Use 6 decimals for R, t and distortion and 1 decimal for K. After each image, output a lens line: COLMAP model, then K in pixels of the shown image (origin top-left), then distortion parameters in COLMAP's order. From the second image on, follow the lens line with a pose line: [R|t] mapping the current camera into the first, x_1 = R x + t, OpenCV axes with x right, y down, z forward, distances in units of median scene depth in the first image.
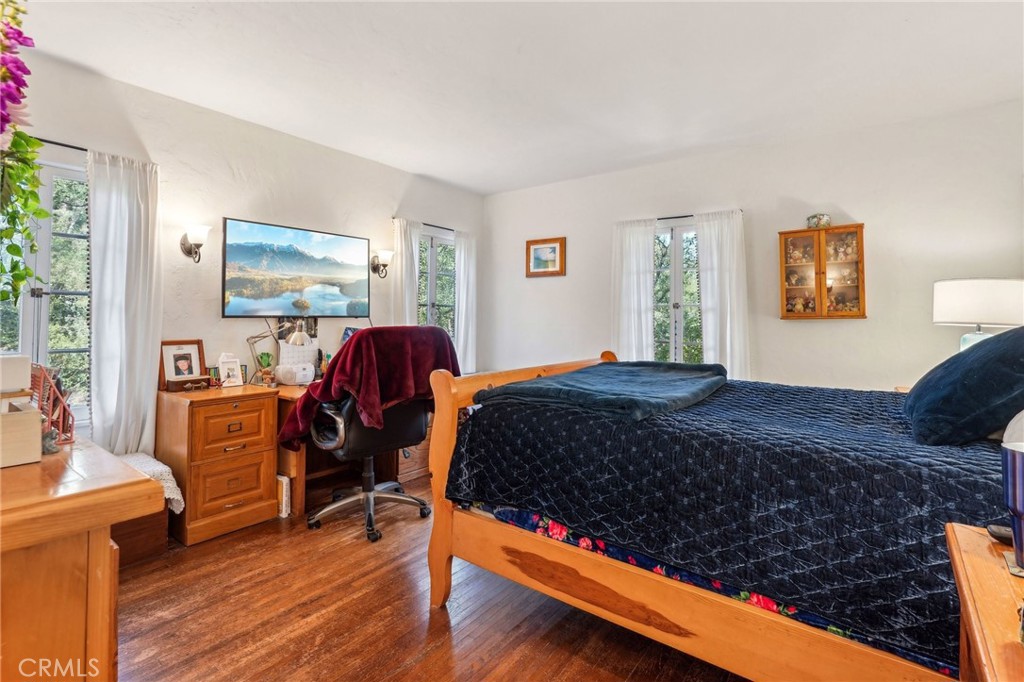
lens RADIAL K [[478.9, 0, 499.9], [0, 478.9, 313.9], [0, 0, 1]] dist [-0.003556, -0.002444]
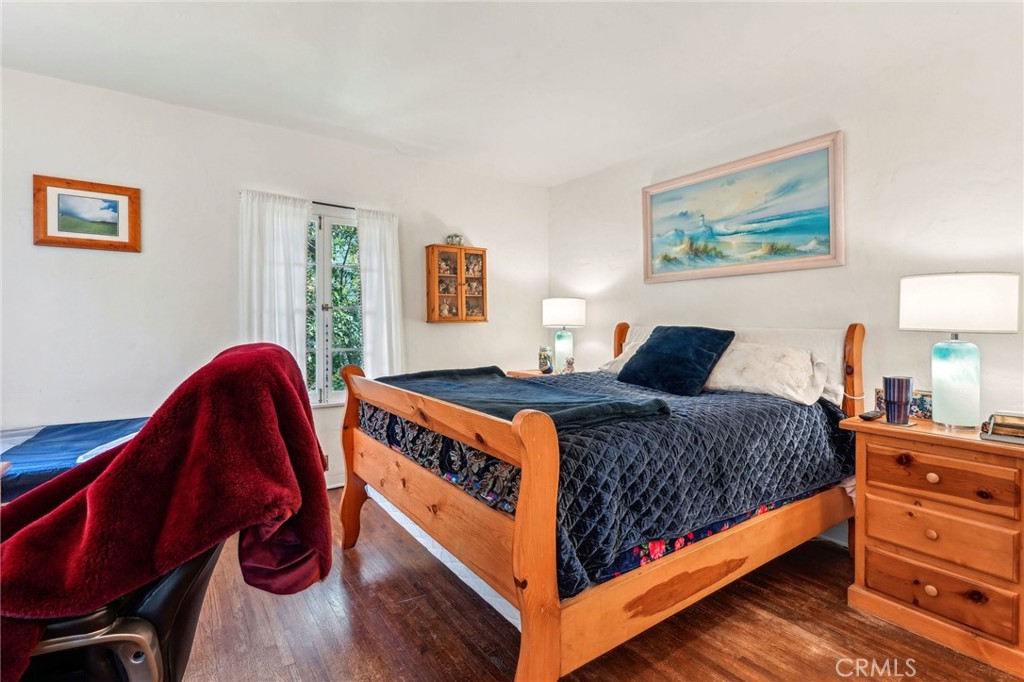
lens RADIAL K [[478.9, 0, 511.0], [0, 478.9, 330.0], [0, 0, 1]] dist [-0.003556, -0.002444]
pose [[0.289748, -0.020747, 0.956878, -0.435937], [-0.012259, 0.999603, 0.025385, -0.002762], [-0.957025, -0.019086, 0.289378, 0.506683]]
